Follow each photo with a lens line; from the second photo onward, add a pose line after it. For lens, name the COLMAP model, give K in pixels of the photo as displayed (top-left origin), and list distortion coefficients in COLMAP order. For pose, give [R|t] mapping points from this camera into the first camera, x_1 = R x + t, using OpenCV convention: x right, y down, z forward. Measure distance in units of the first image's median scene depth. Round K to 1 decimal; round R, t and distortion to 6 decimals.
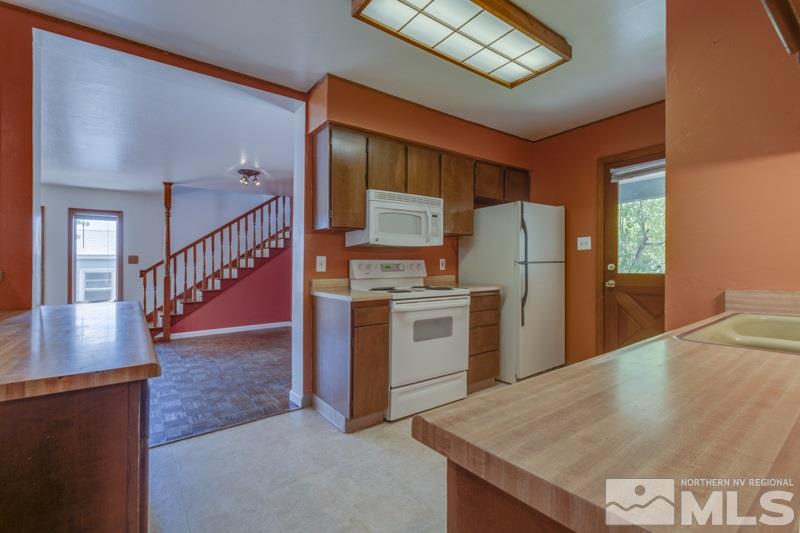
lens RADIAL K [[345.3, 0, 403.4], [0, 345.3, 269.6], [0, 0, 1]] dist [-0.000078, 0.000040]
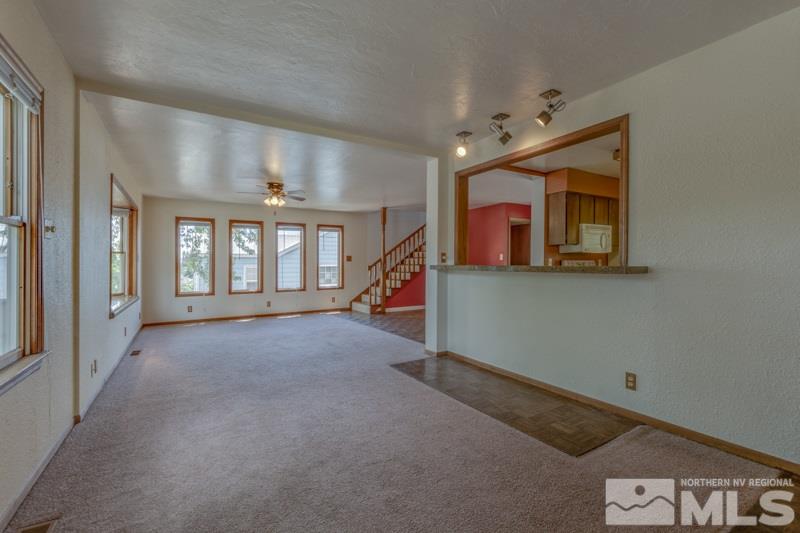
lens RADIAL K [[349.0, 0, 411.8], [0, 349.0, 268.0], [0, 0, 1]] dist [0.000461, 0.000116]
pose [[0.998864, 0.002522, -0.047588, -0.490975], [-0.002258, 0.999982, 0.005600, 0.002006], [0.047602, -0.005487, 0.998851, -0.504488]]
